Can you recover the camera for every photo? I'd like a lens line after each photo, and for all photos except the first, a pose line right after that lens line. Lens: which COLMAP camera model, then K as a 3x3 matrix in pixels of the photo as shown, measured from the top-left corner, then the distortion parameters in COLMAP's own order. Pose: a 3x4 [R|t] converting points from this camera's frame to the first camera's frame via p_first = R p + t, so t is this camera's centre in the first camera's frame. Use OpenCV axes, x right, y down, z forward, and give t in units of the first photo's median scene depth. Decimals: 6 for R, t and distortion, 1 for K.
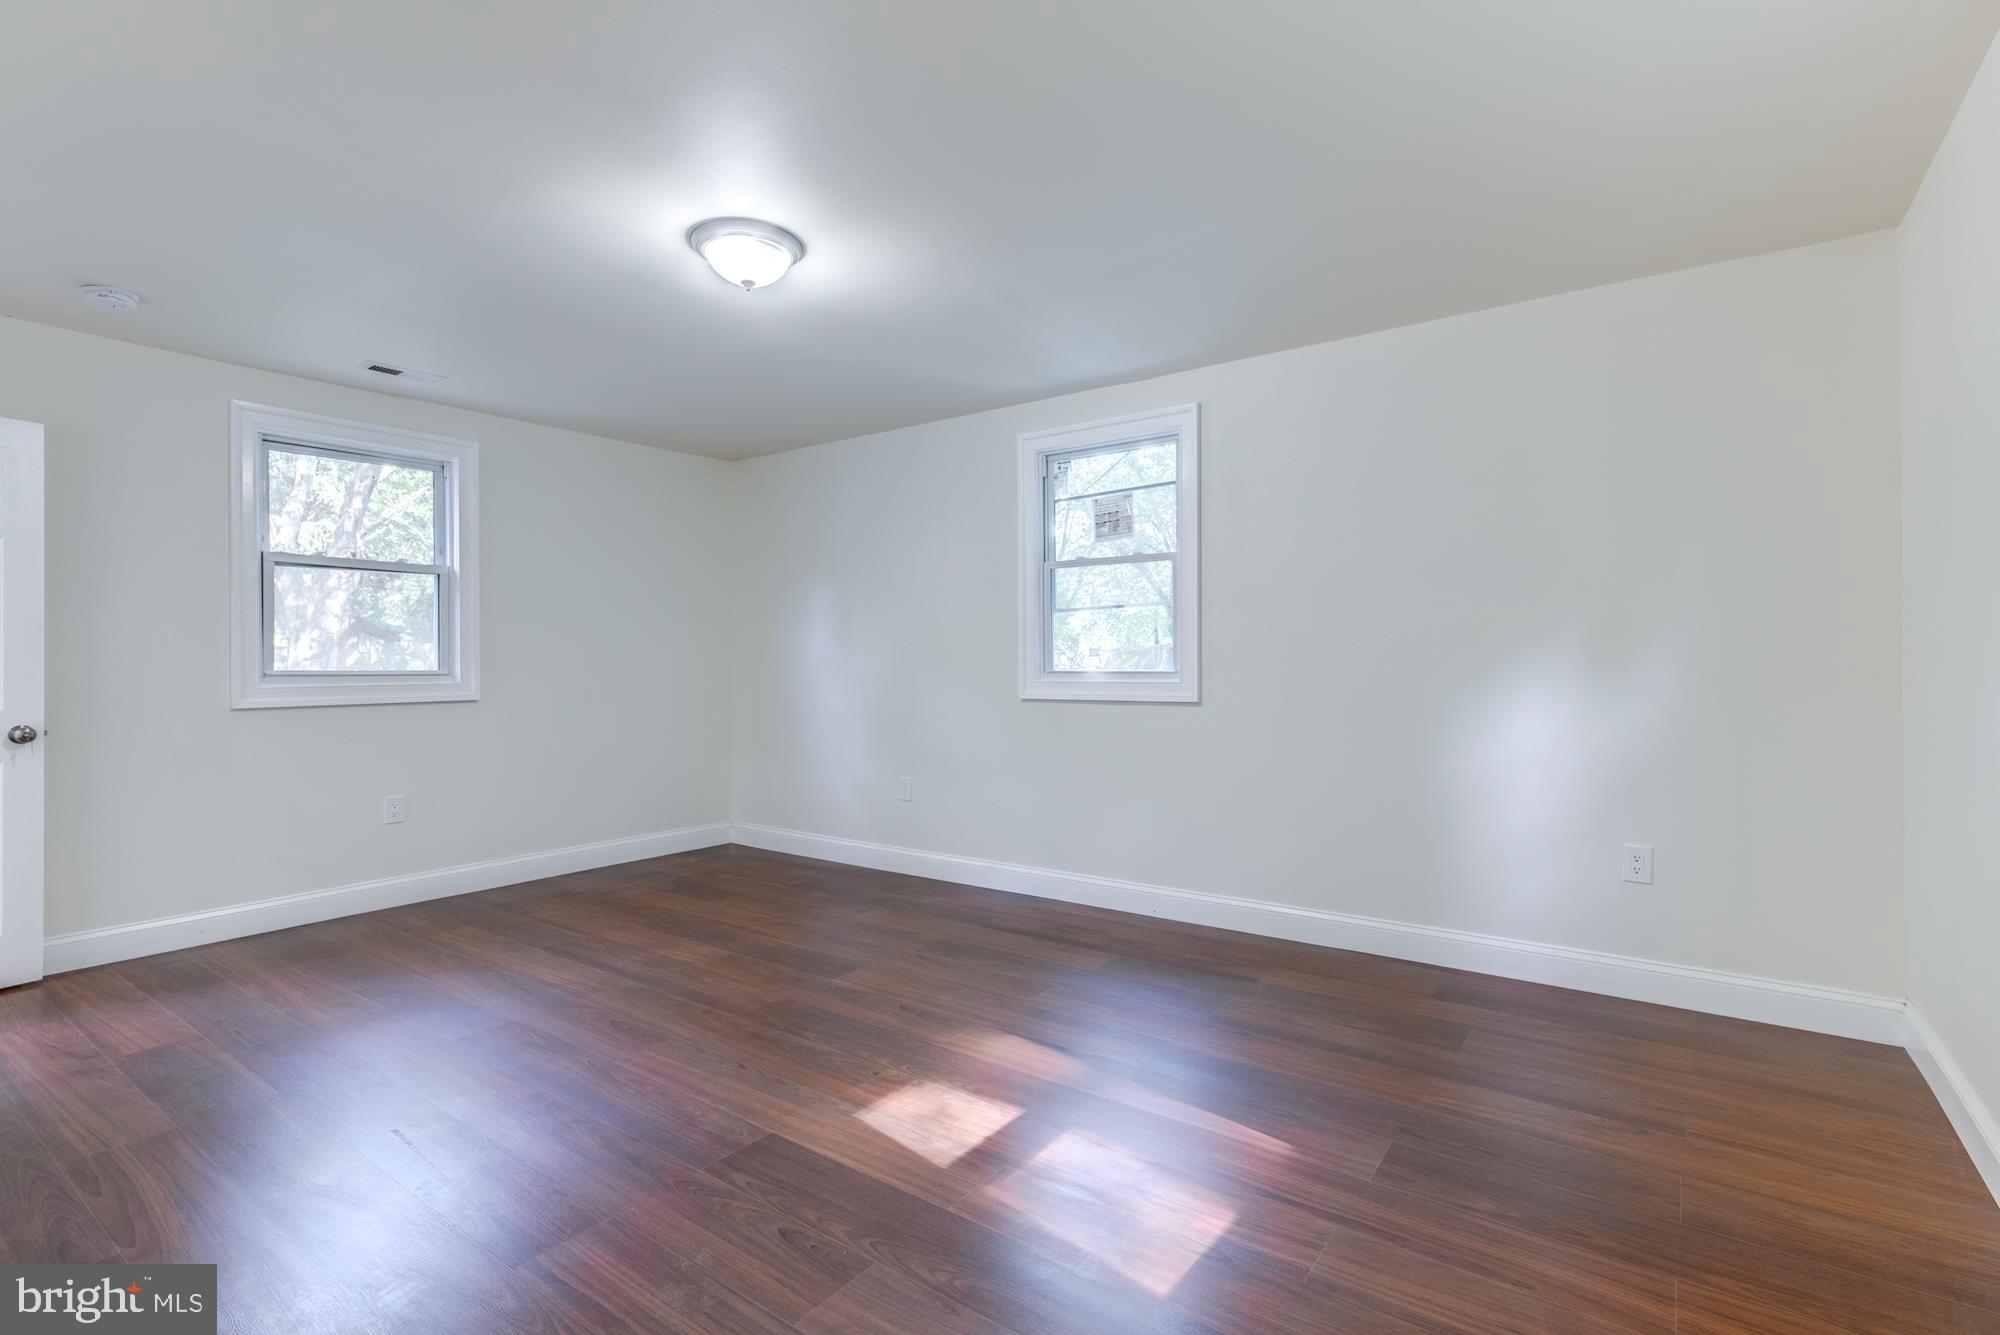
lens RADIAL K [[919.2, 0, 998.3], [0, 919.2, 655.6], [0, 0, 1]] dist [0.003704, -0.000908]
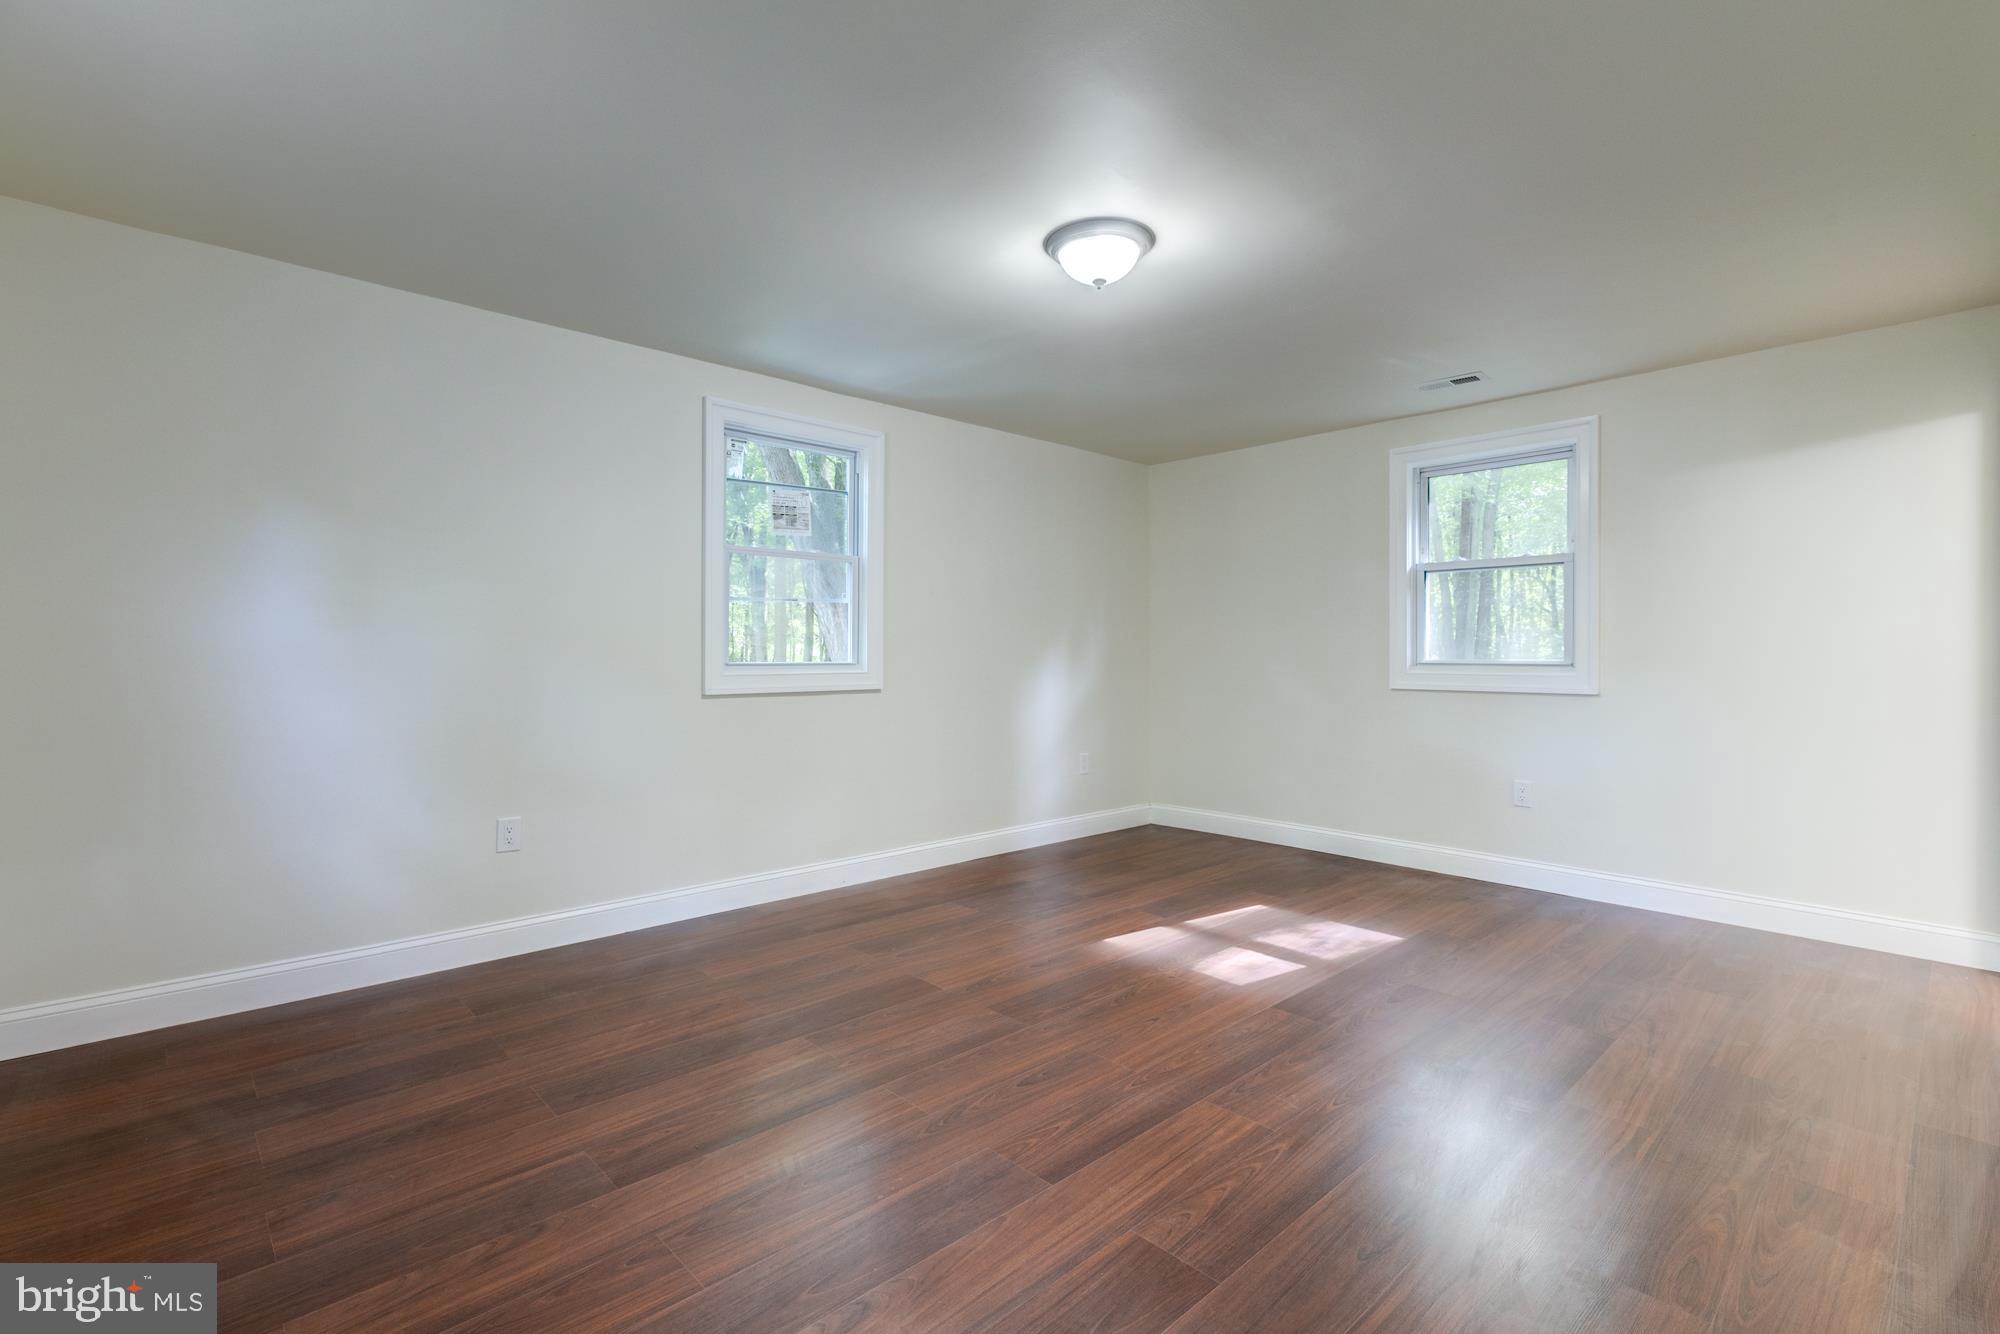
lens RADIAL K [[919.2, 0, 1001.8], [0, 919.2, 657.0], [0, 0, 1]] dist [0.003704, -0.000908]
pose [[0.188834, 0.002371, 0.982006, -1.003834], [-0.005042, 0.999986, -0.001444, 0.012547], [-0.981996, -0.004679, 0.188843, 0.702650]]
